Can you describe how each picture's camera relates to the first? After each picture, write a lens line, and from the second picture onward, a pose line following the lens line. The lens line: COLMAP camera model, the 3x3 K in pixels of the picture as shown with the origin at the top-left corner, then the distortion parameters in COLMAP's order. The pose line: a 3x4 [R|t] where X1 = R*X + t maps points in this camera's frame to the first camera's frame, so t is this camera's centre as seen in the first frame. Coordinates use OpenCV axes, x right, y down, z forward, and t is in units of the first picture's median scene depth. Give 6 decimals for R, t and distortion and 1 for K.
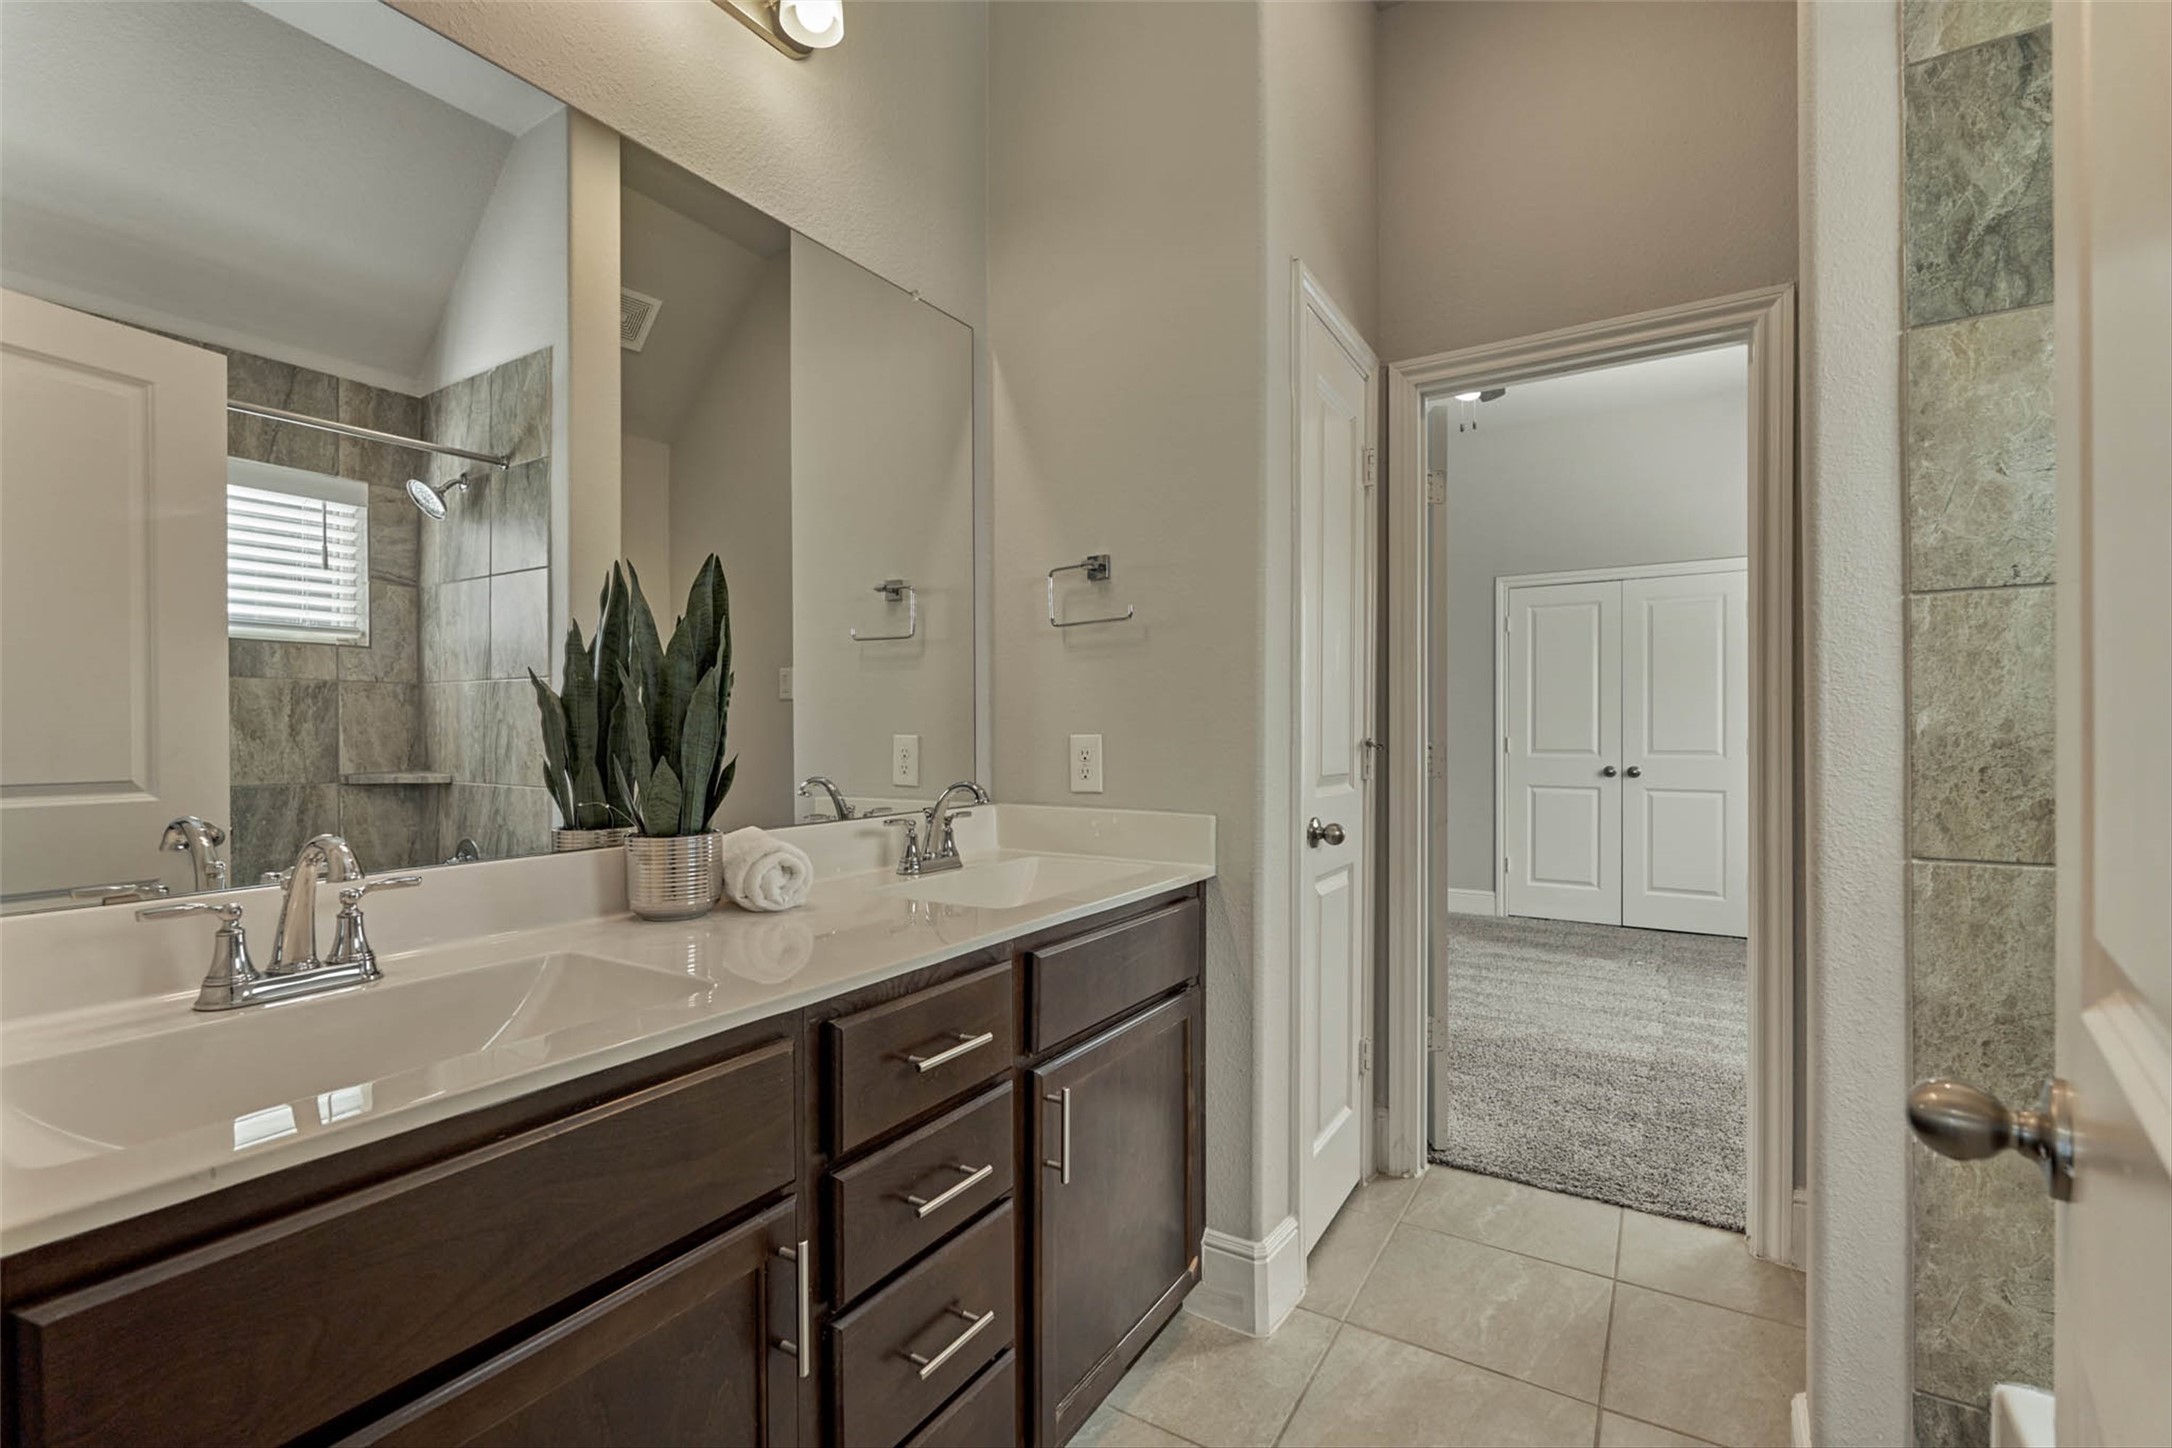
lens RADIAL K [[945.4, 0, 1081.8], [0, 945.4, 726.4], [0, 0, 1]] dist [-0.010412, 0.000367]
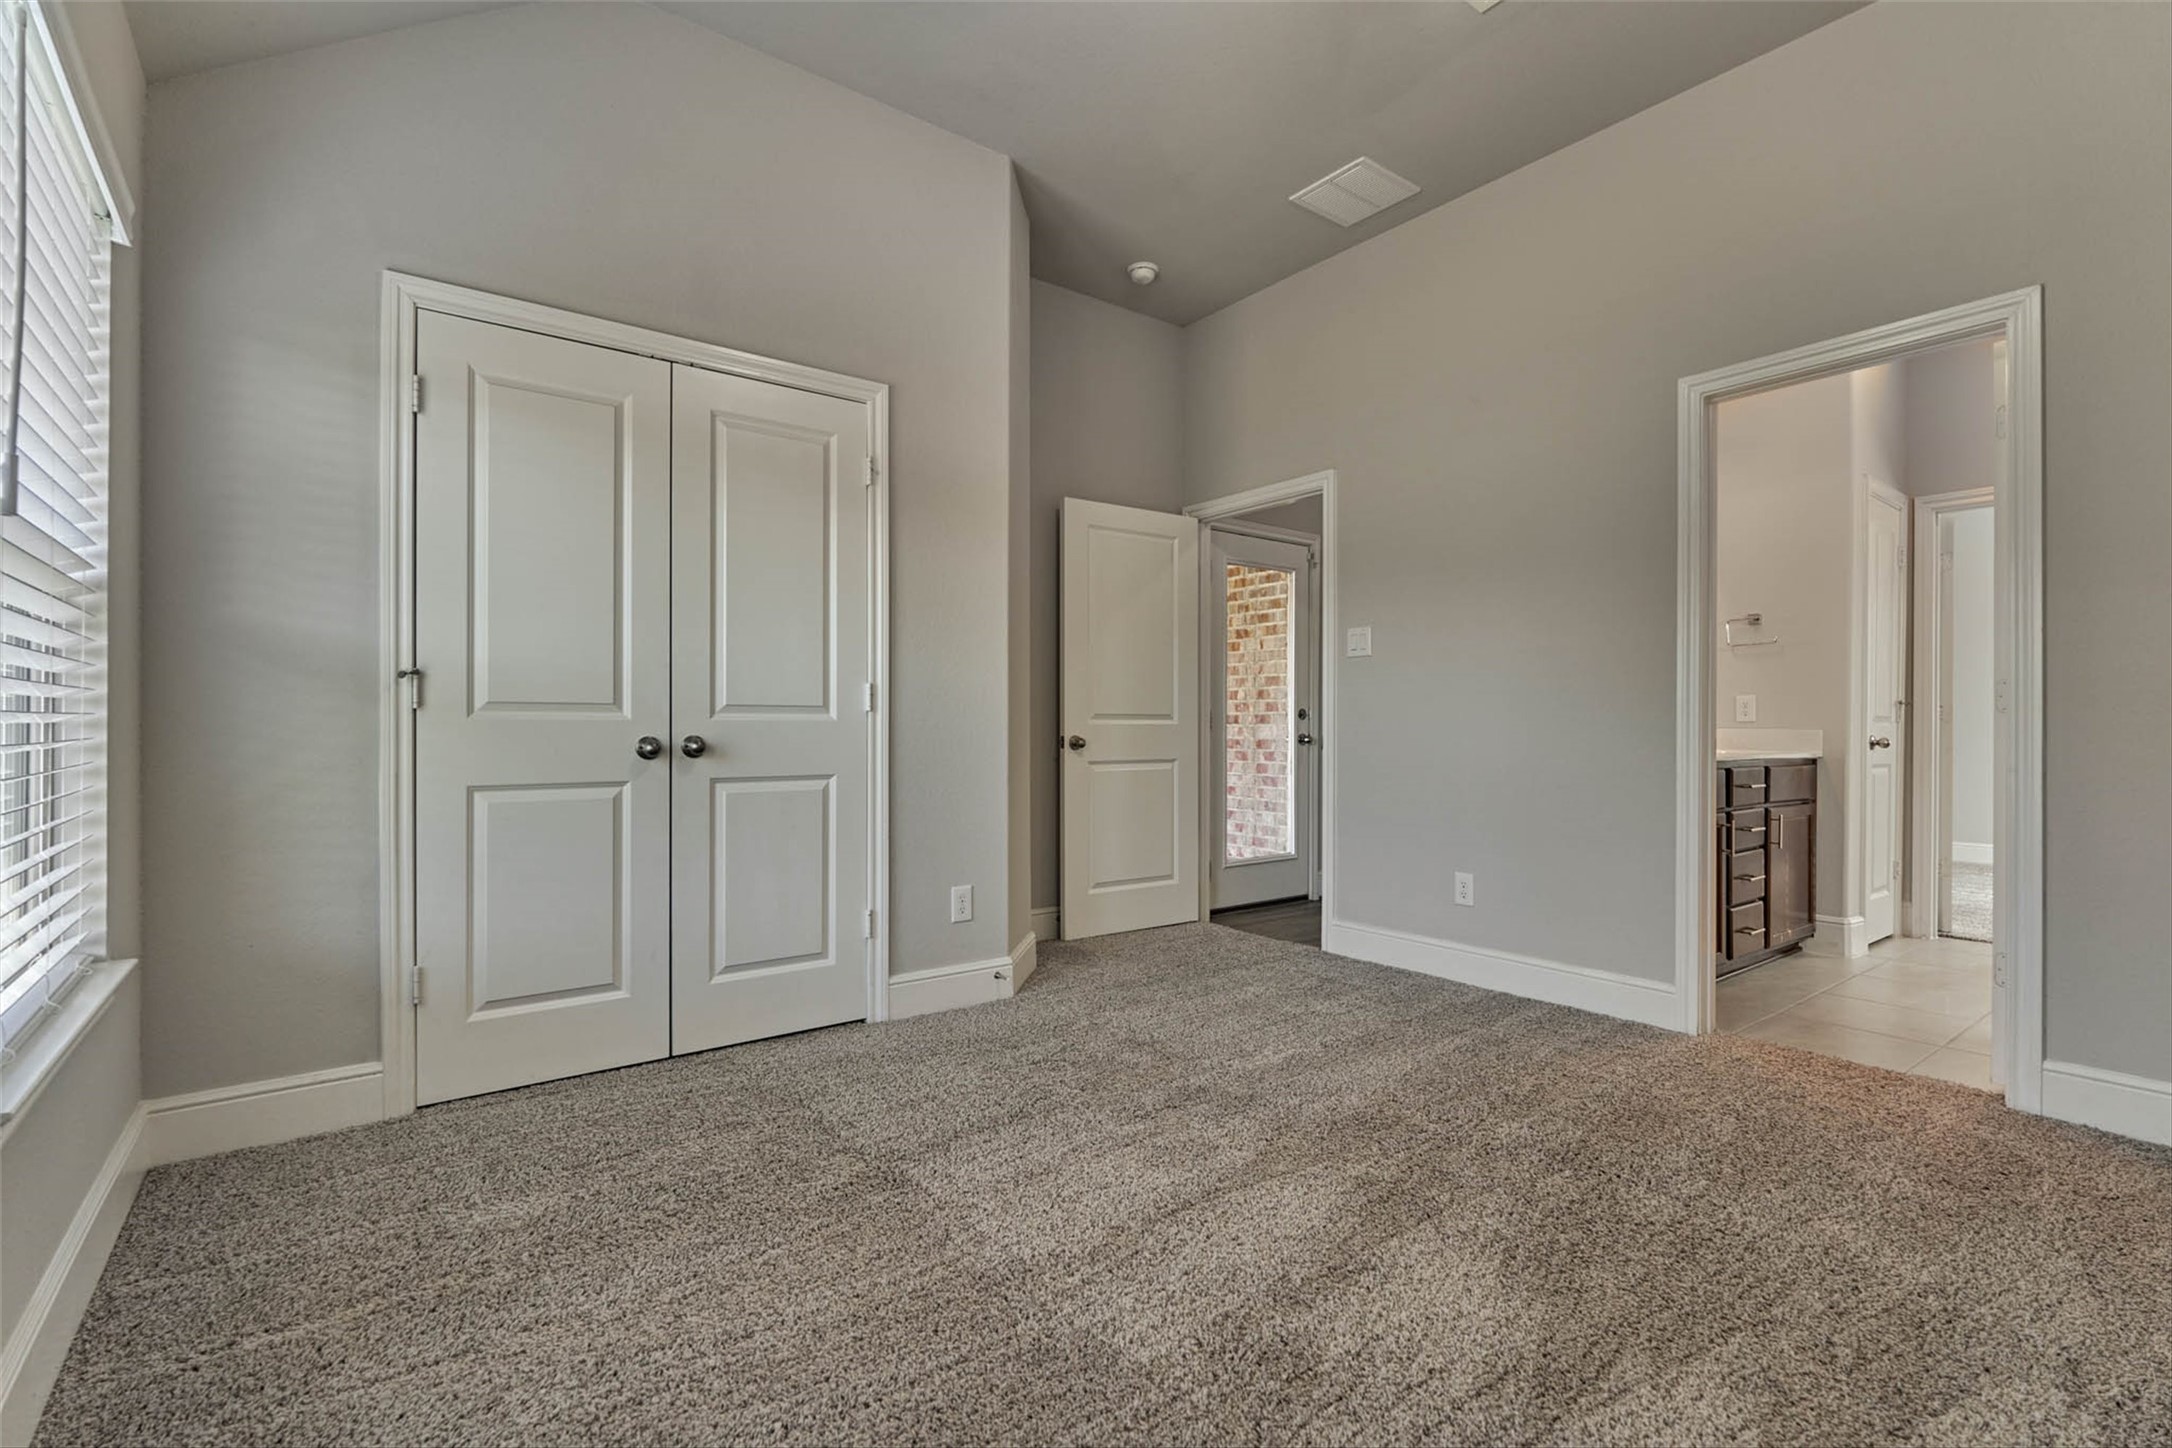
lens RADIAL K [[945.4, 0, 1096.1], [0, 945.4, 739.6], [0, 0, 1]] dist [-0.010412, 0.000367]
pose [[0.930719, 0.005994, -0.365687, -0.508356], [-0.006758, 0.999977, -0.000811, 0.103621], [0.365673, 0.003226, 0.930738, -1.338456]]
